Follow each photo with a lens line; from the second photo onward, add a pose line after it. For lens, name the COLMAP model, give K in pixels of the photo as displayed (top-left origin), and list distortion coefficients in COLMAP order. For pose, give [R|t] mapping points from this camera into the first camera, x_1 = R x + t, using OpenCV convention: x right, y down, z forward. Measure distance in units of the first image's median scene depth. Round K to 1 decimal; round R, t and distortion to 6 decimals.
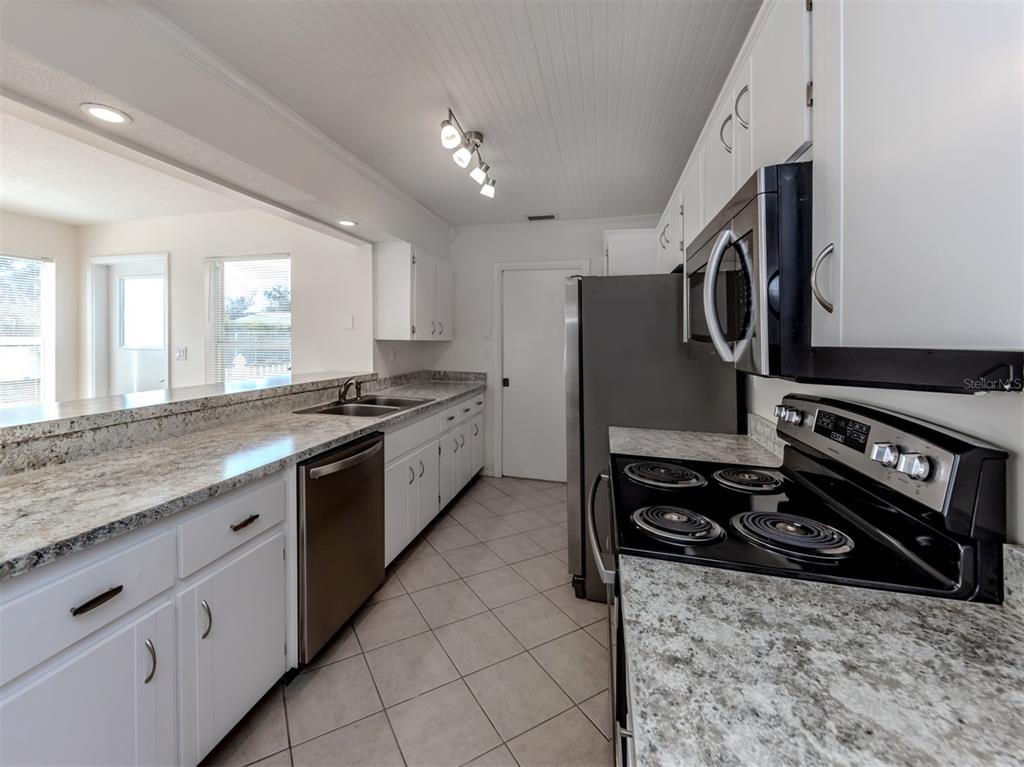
lens RADIAL K [[434.7, 0, 477.1], [0, 434.7, 336.4], [0, 0, 1]] dist [0.003458, -0.000316]
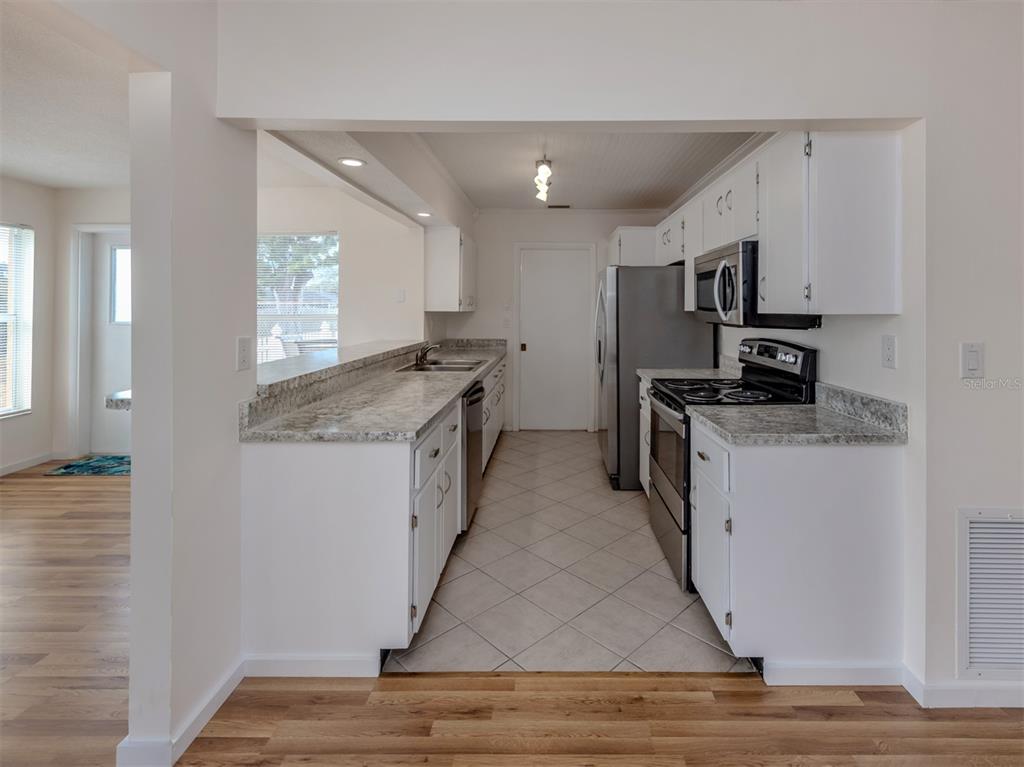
lens RADIAL K [[503.3, 0, 553.2], [0, 503.3, 315.3], [0, 0, 1]] dist [0.002034, 0.001947]
pose [[0.958365, -0.015017, 0.285152, -0.479613], [0.008721, 0.999690, 0.023338, -0.016833], [-0.285414, -0.019879, 0.958198, -0.583238]]
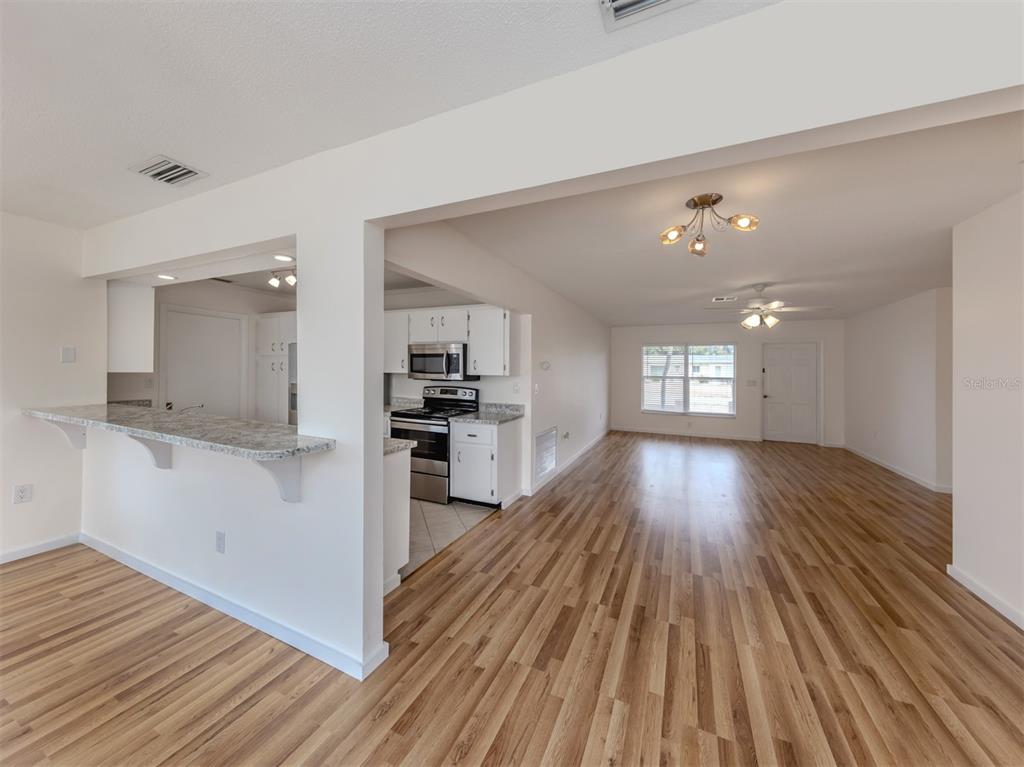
lens RADIAL K [[365.8, 0, 518.2], [0, 365.8, 371.7], [0, 0, 1]] dist [0.004484, 0.000003]
pose [[0.131999, -0.015720, 0.991125, -1.633240], [-0.019394, 0.999642, 0.018438, -0.050202], [-0.991060, -0.021655, 0.131647, -0.141799]]
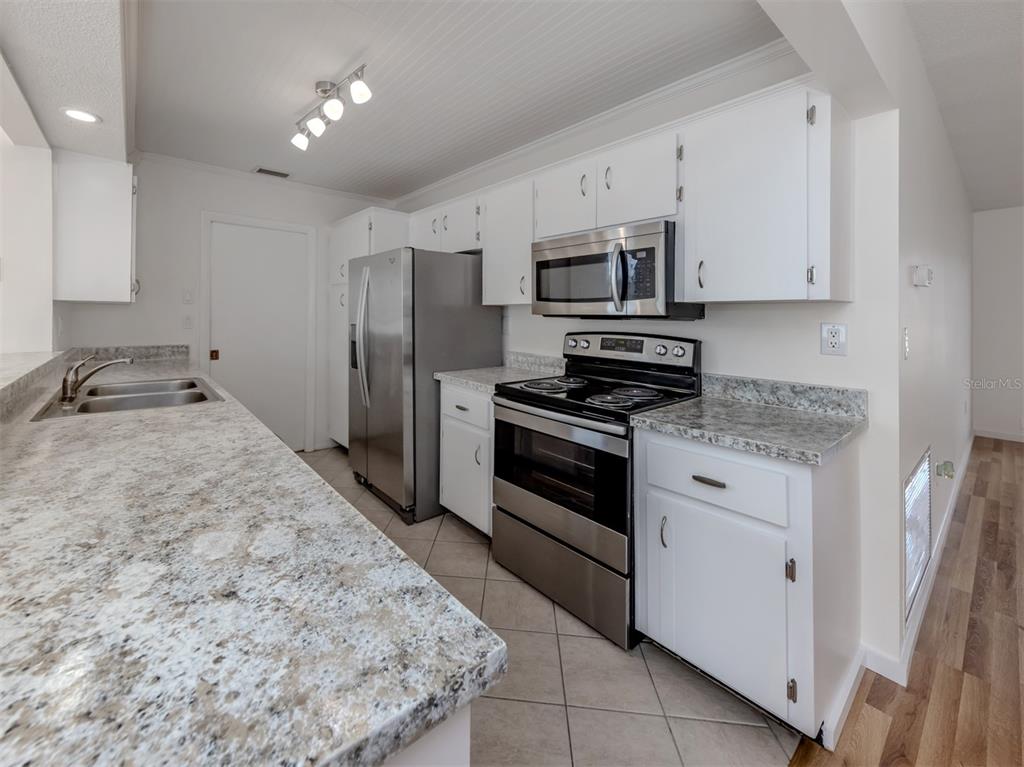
lens RADIAL K [[423.5, 0, 474.7], [0, 423.5, 317.1], [0, 0, 1]] dist [0.010575, -0.000972]
pose [[0.569118, -0.012070, 0.822167, -0.664978], [-0.007207, 0.999781, 0.019666, 0.025536], [-0.822224, -0.017118, 0.568906, 0.235464]]
